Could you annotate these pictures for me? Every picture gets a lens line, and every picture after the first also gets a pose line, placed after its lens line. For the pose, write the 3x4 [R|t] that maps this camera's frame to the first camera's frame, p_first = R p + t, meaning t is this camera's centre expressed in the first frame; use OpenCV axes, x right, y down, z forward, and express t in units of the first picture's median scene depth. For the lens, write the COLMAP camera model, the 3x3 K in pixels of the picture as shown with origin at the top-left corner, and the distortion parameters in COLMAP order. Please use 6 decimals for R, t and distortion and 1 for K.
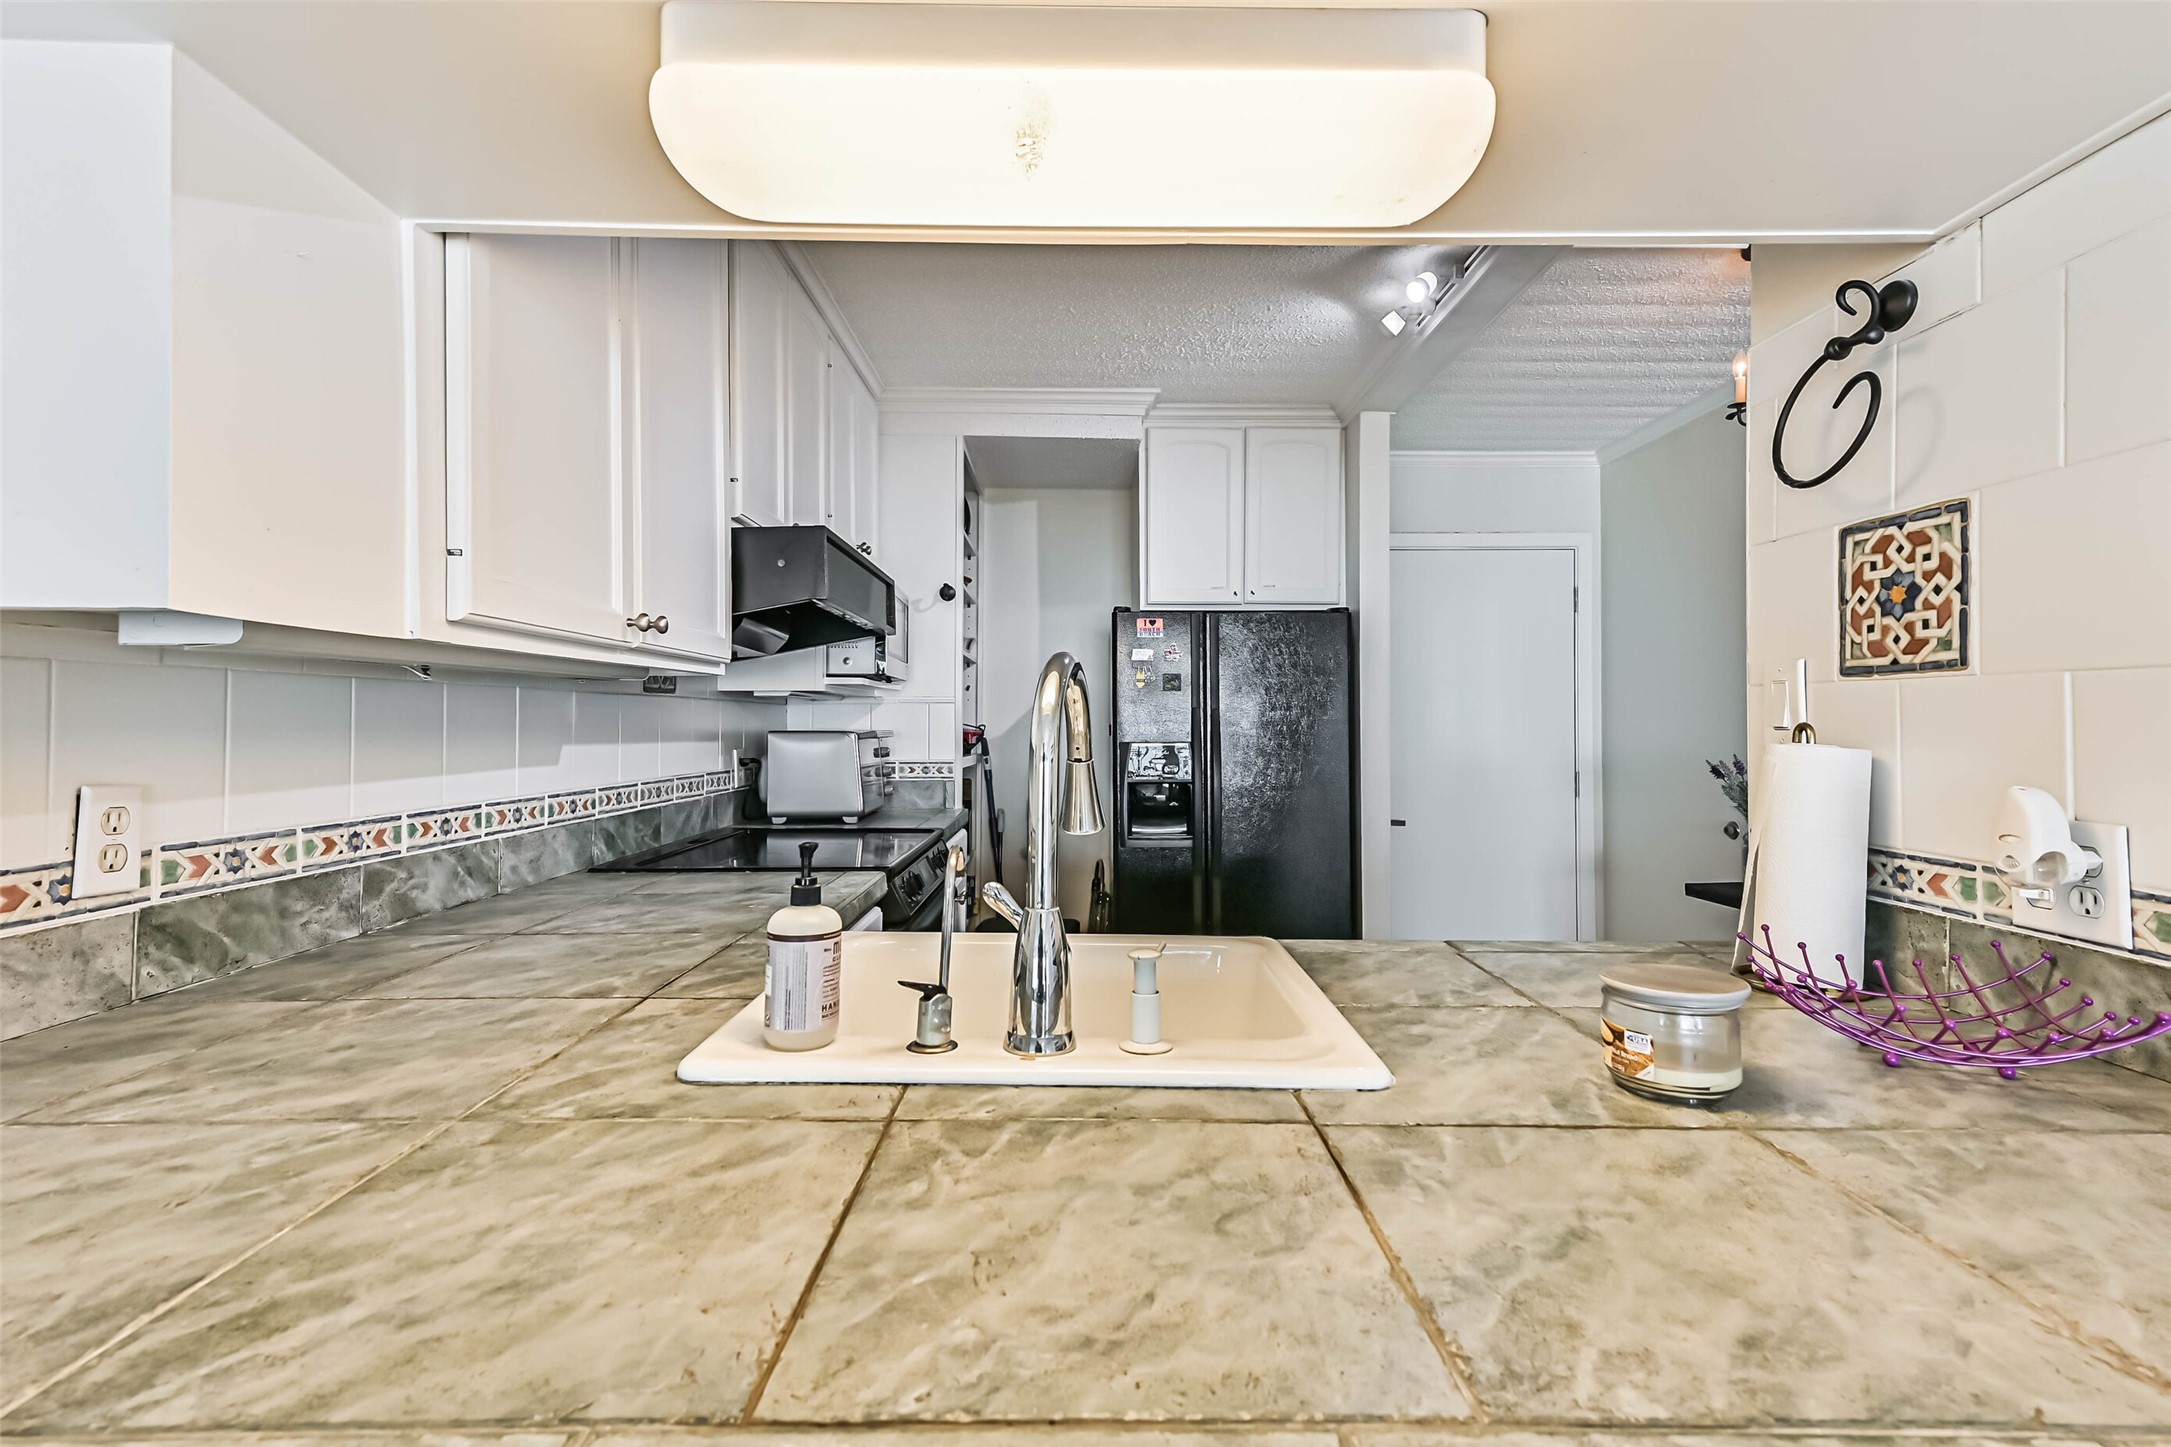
lens RADIAL K [[1004.4, 0, 1097.3], [0, 1004.4, 711.4], [0, 0, 1]] dist [0.041004, -0.012396]
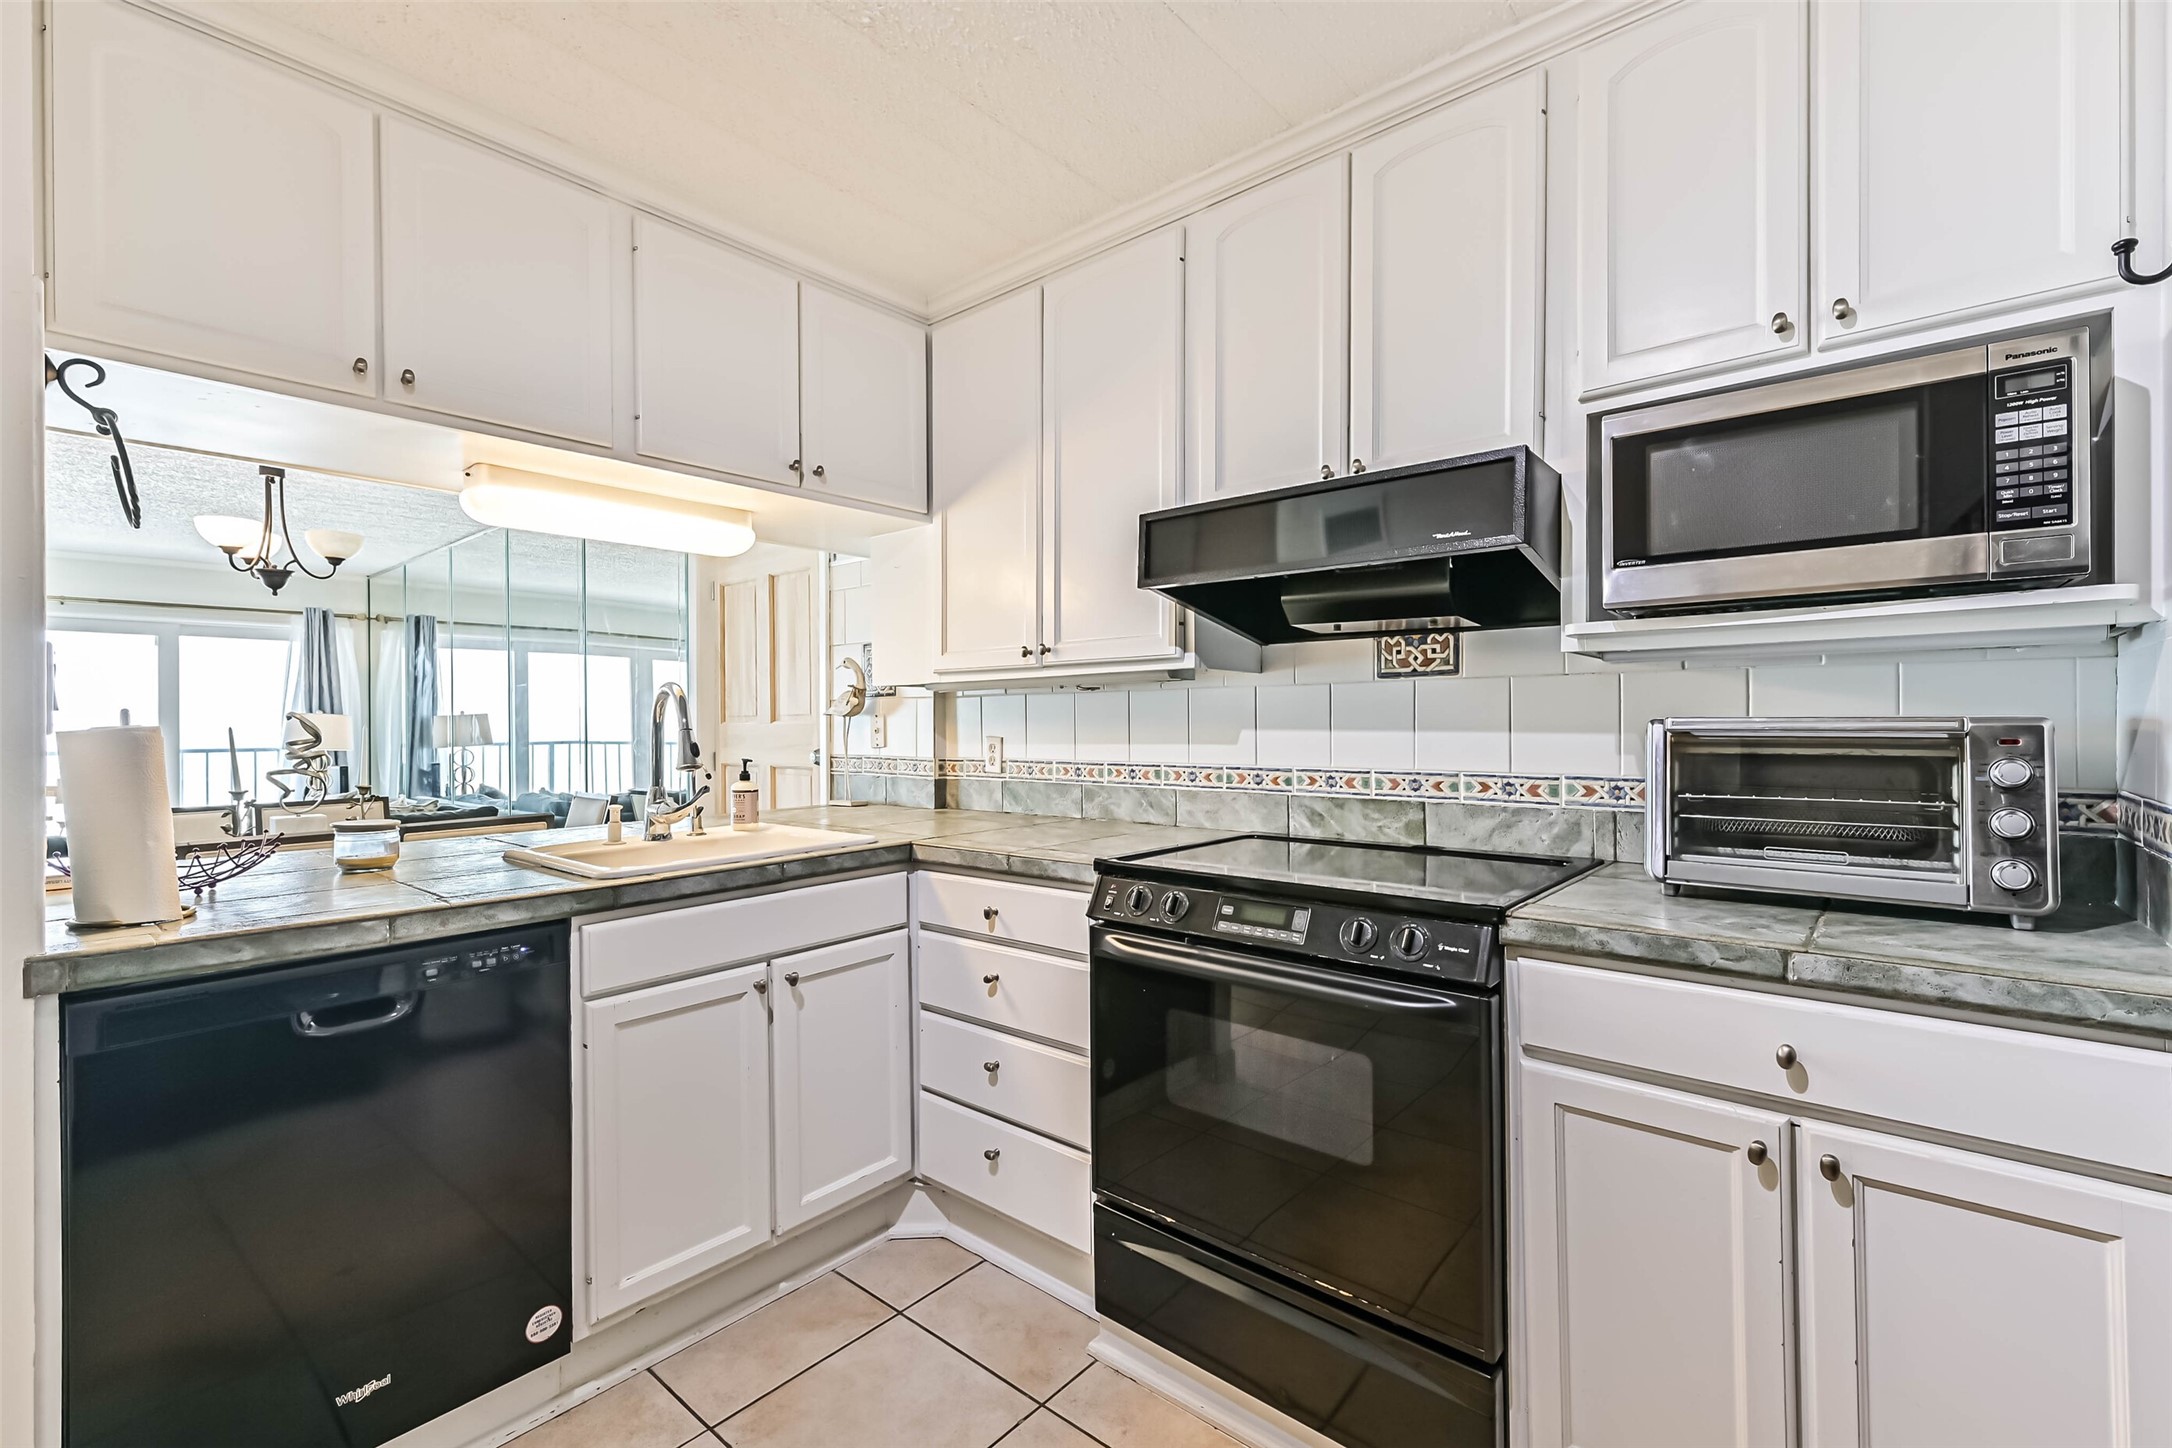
lens RADIAL K [[940.6, 0, 1091.4], [0, 940.6, 721.4], [0, 0, 1]] dist [0.021972, -0.006855]
pose [[-0.665810, 0.000345, -0.746121, 0.730251], [0.013294, 0.999847, -0.011400, 0.051318], [0.746003, -0.017509, -0.665712, 2.486022]]
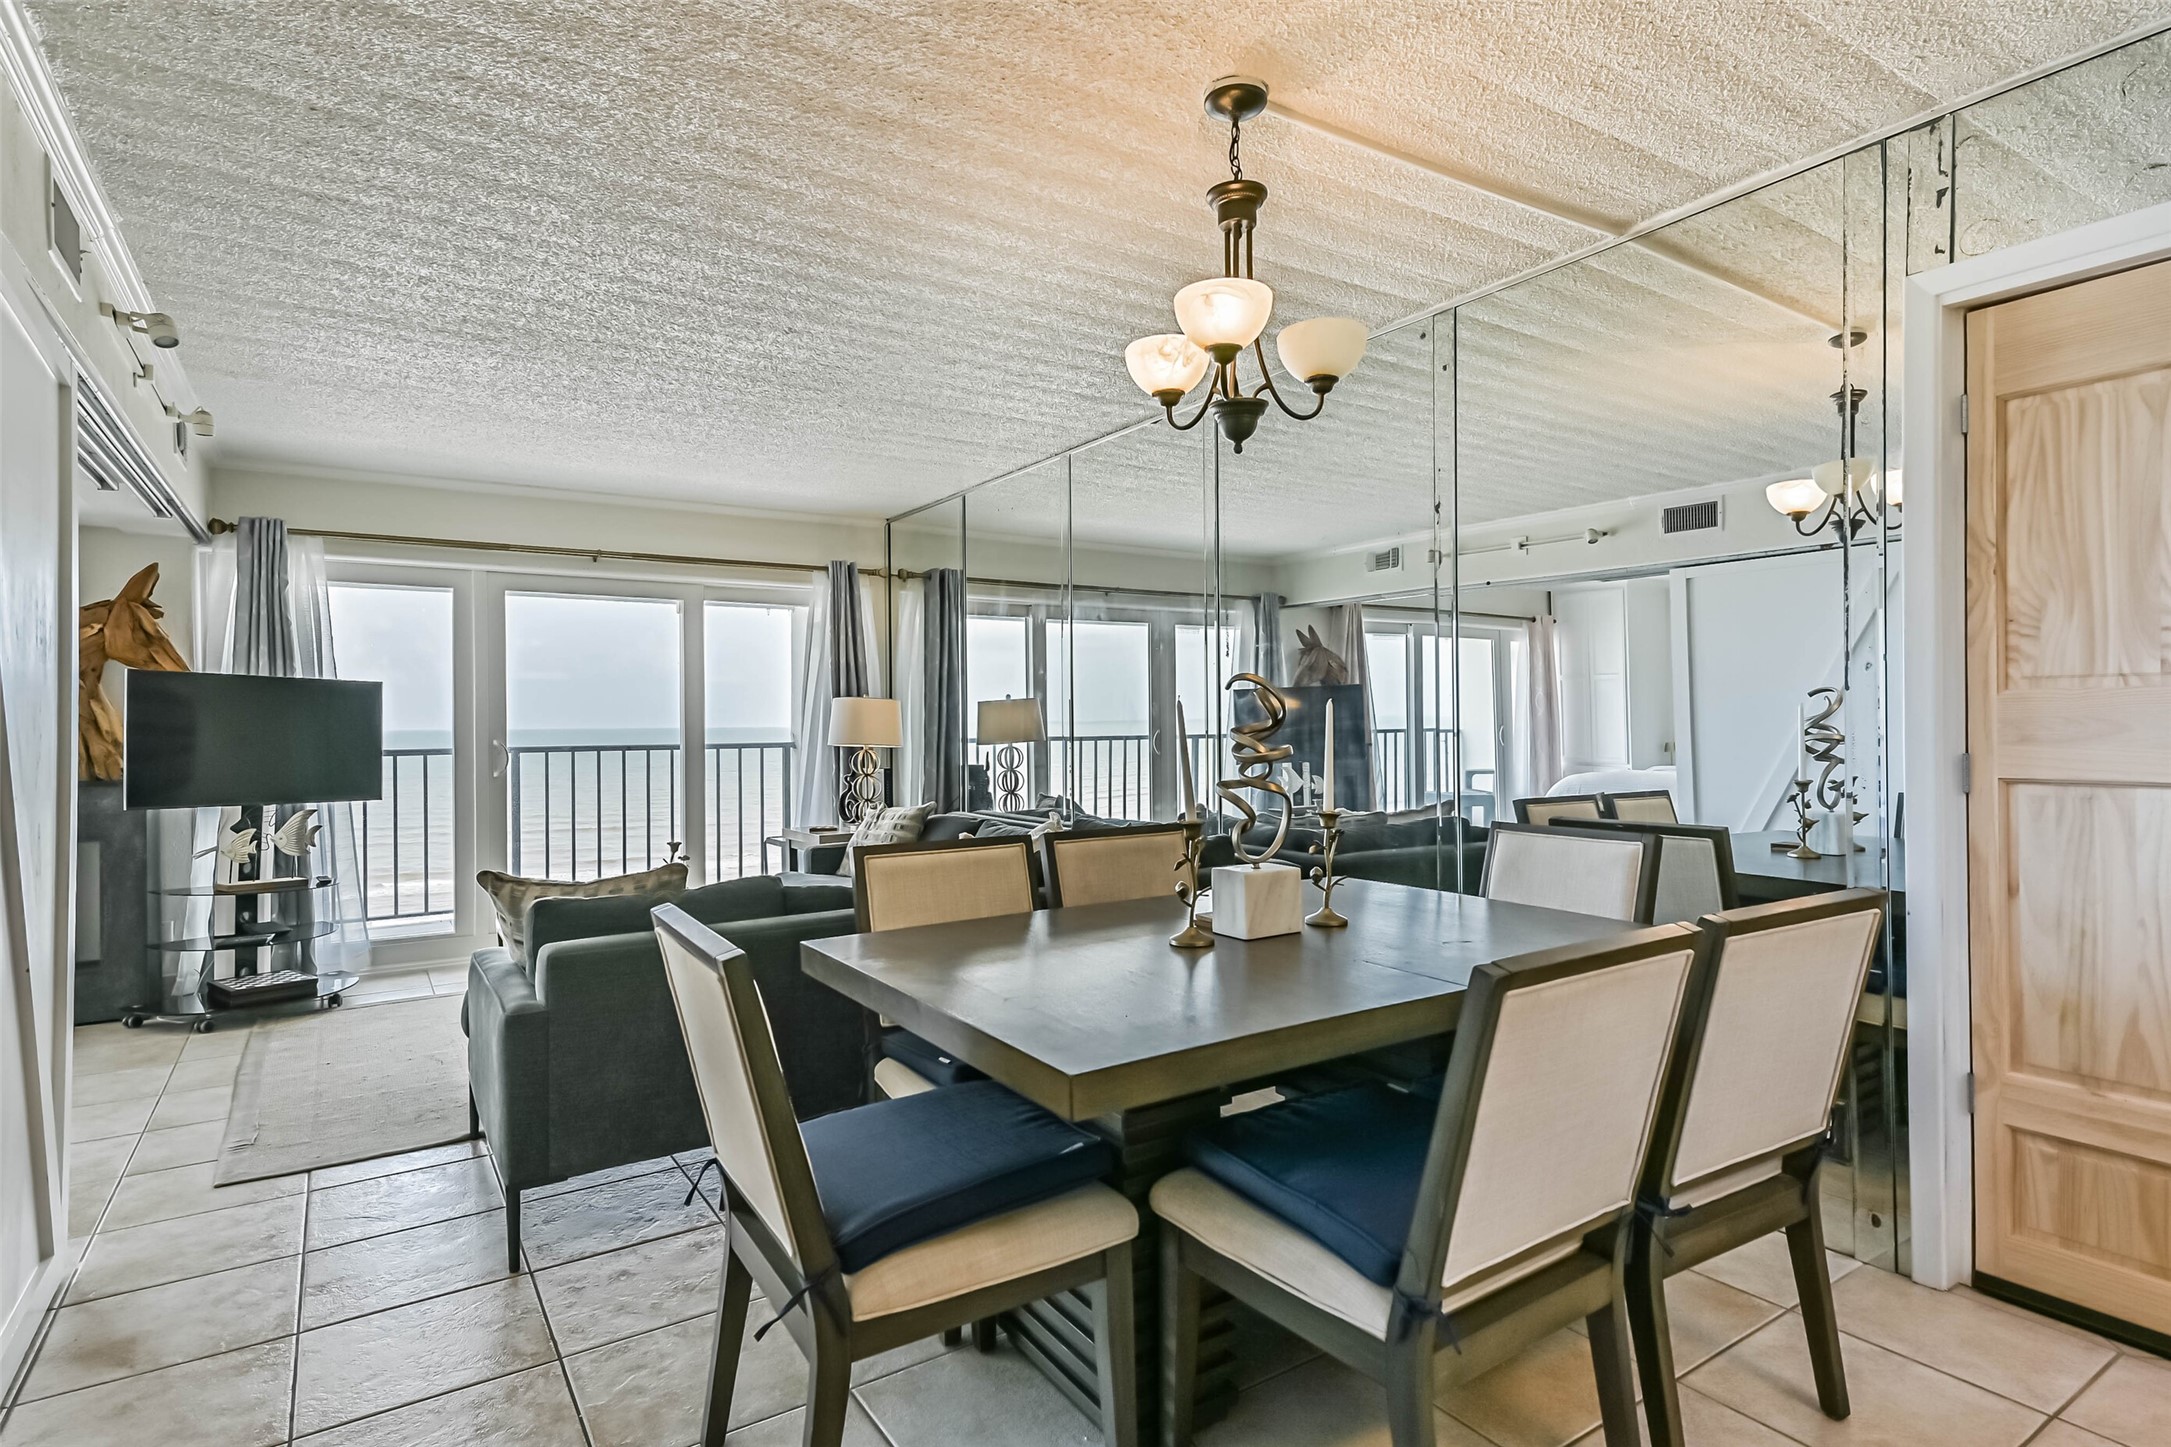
lens RADIAL K [[1121.3, 0, 1085.5], [0, 1121.3, 723.5], [0, 0, 1]] dist [0.059810, -0.021266]
pose [[-0.848113, 0.004777, -0.529793, 1.357770], [0.011462, 0.999891, -0.009332, 0.053155], [0.529691, -0.013987, -0.848075, 0.253077]]
